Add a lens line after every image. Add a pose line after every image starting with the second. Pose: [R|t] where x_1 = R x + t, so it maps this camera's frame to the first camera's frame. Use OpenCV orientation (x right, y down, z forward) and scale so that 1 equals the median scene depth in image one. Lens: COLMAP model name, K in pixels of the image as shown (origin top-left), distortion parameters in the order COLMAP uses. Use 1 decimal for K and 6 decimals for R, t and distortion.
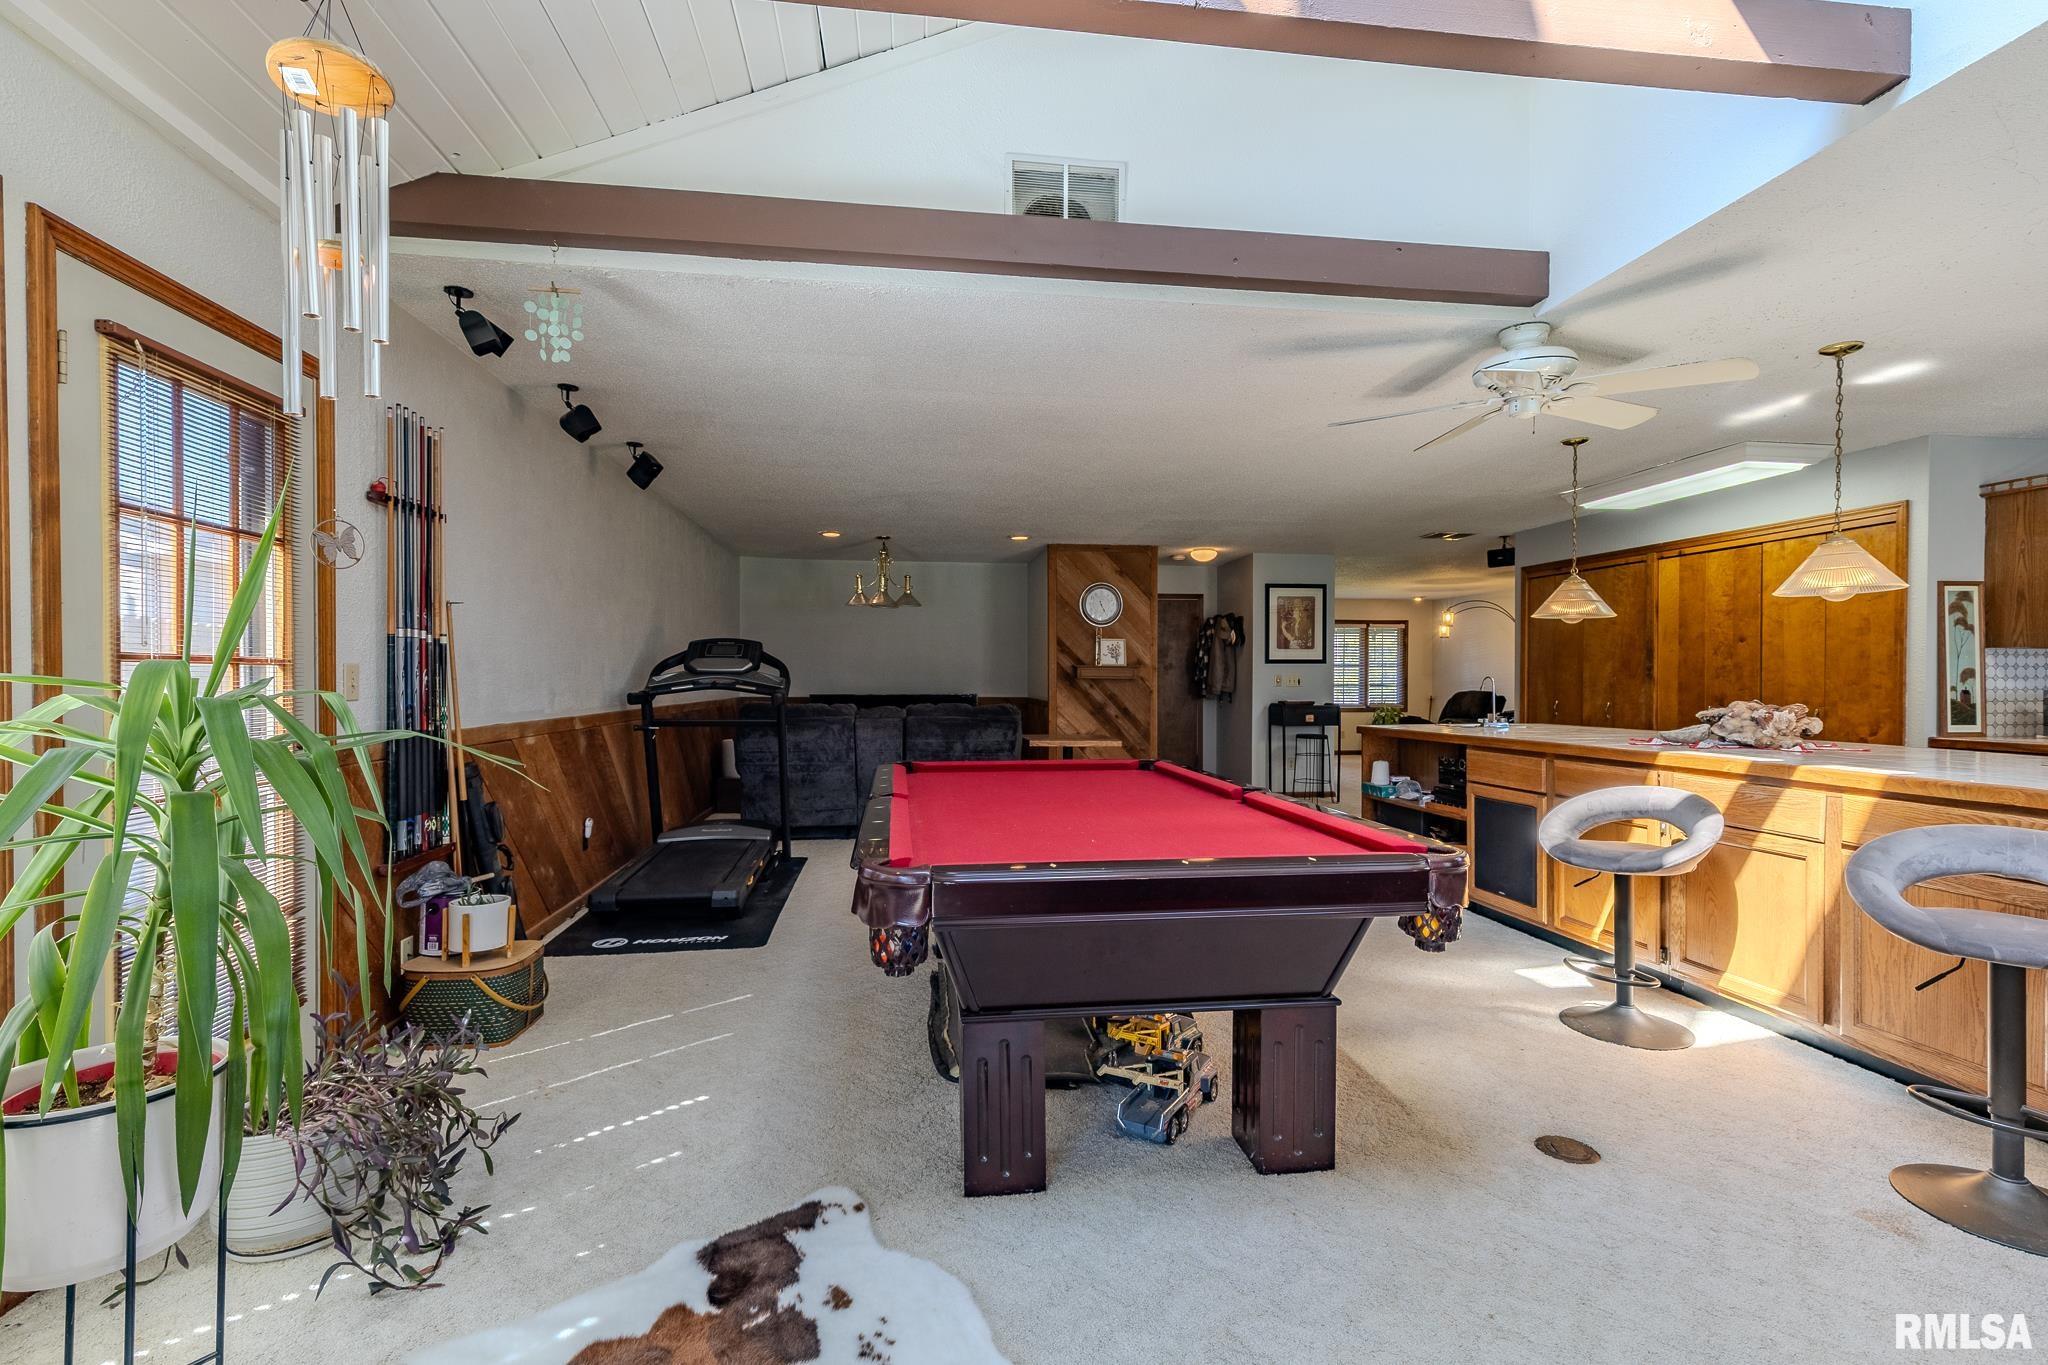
lens RADIAL K [[934.8, 0, 1038.9], [0, 934.8, 679.8], [0, 0, 1]] dist [0.010412, -0.001242]
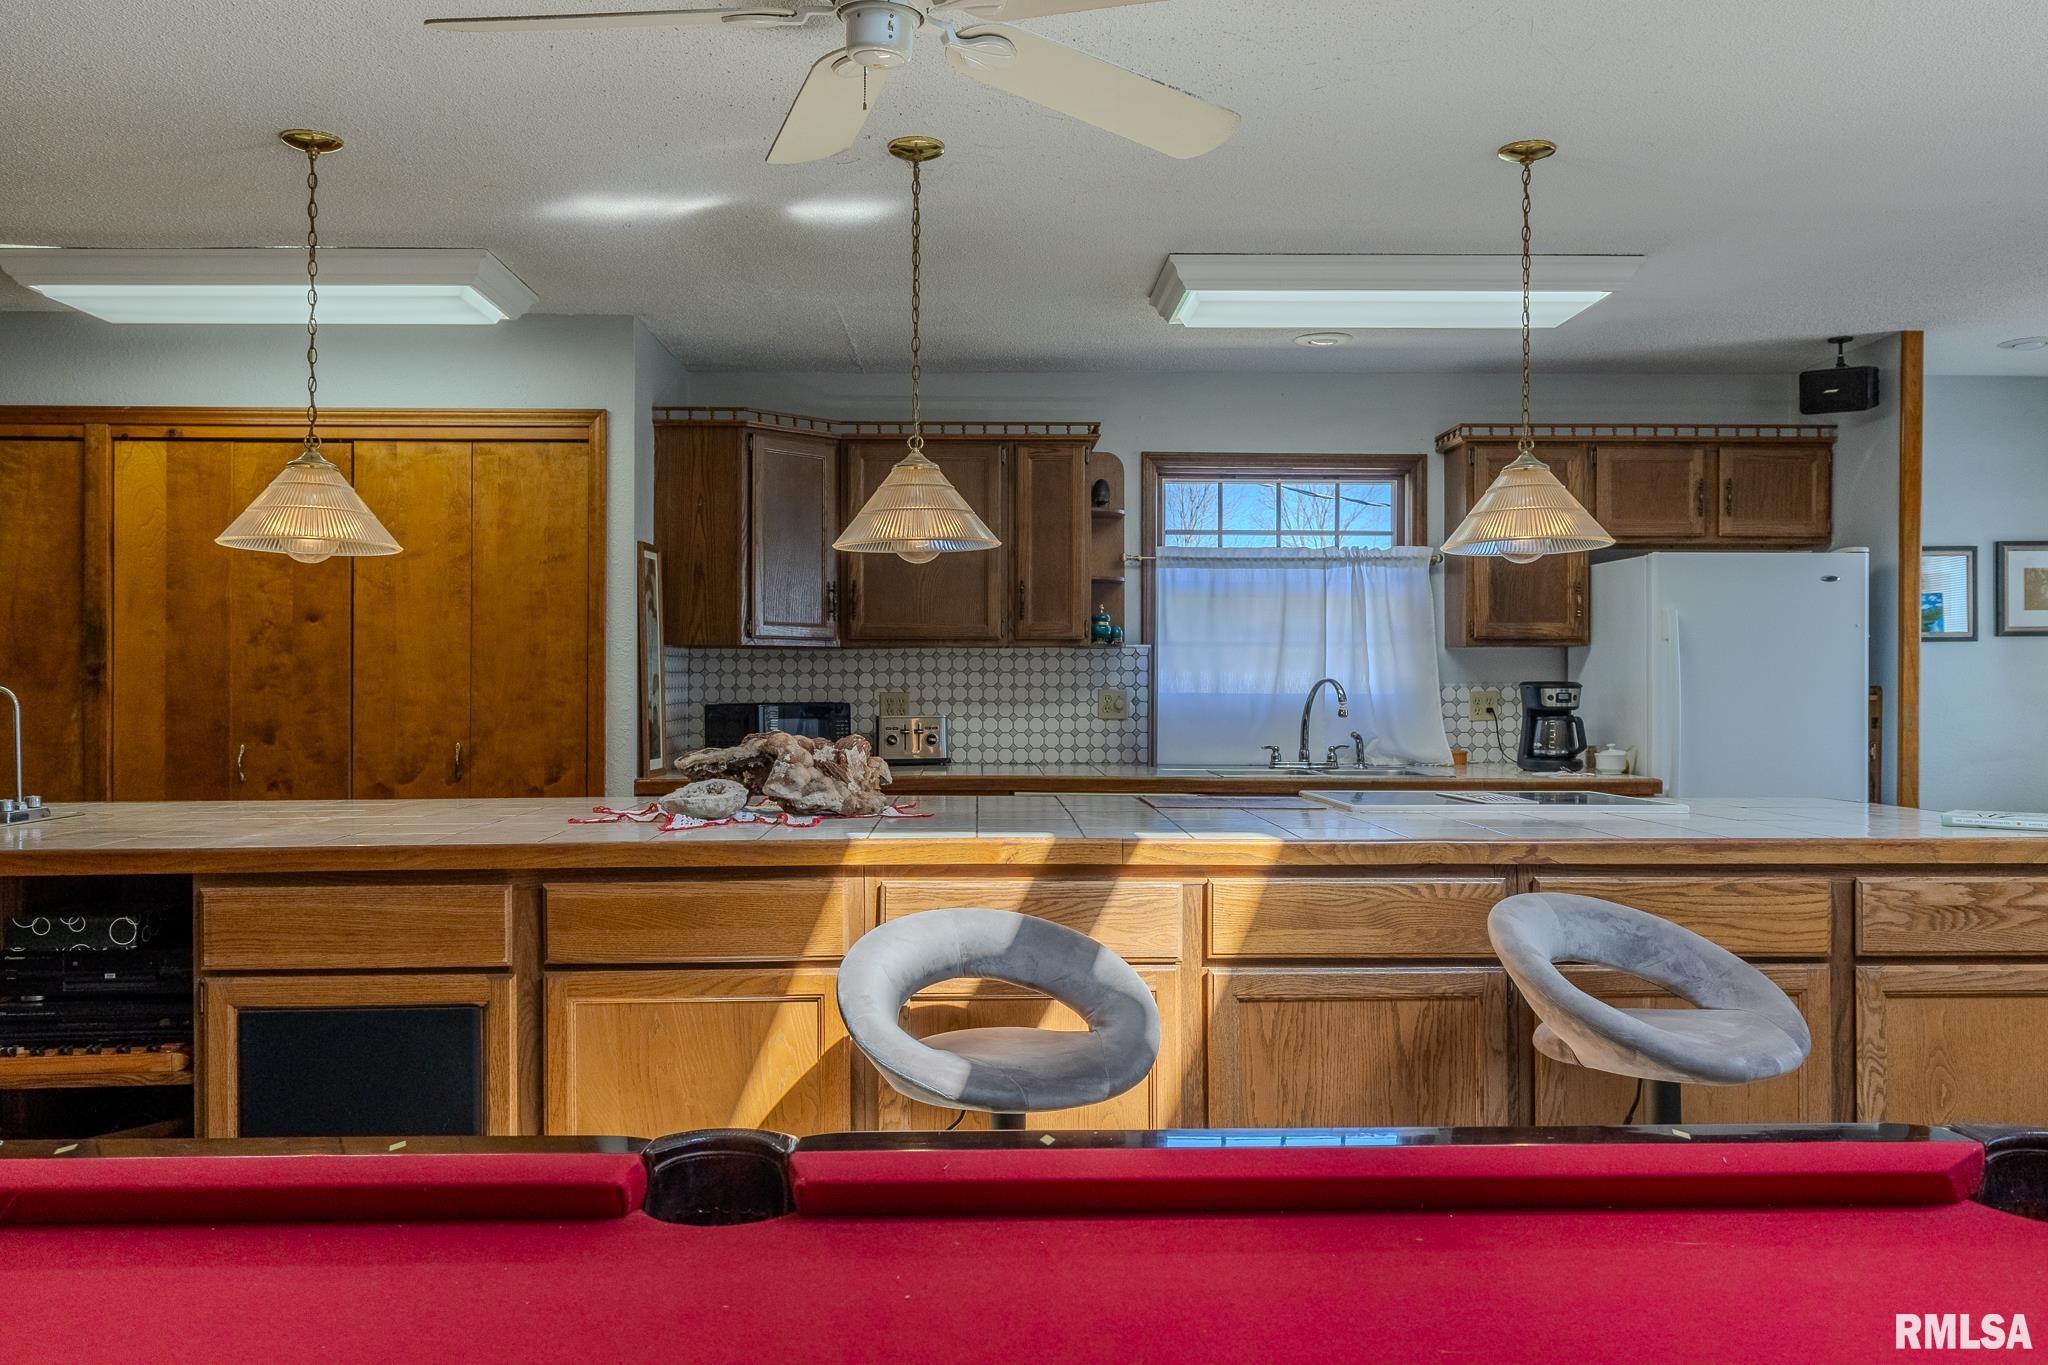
lens RADIAL K [[1596.4, 0, 1023.5], [0, 1596.4, 684.0], [0, 0, 1]] dist [0.002122, 0.013318]
pose [[0.116238, 0.000612, 0.993221, -0.118959], [0.003218, 0.999994, -0.000993, -0.003131], [-0.993216, 0.003312, 0.116236, 0.587288]]
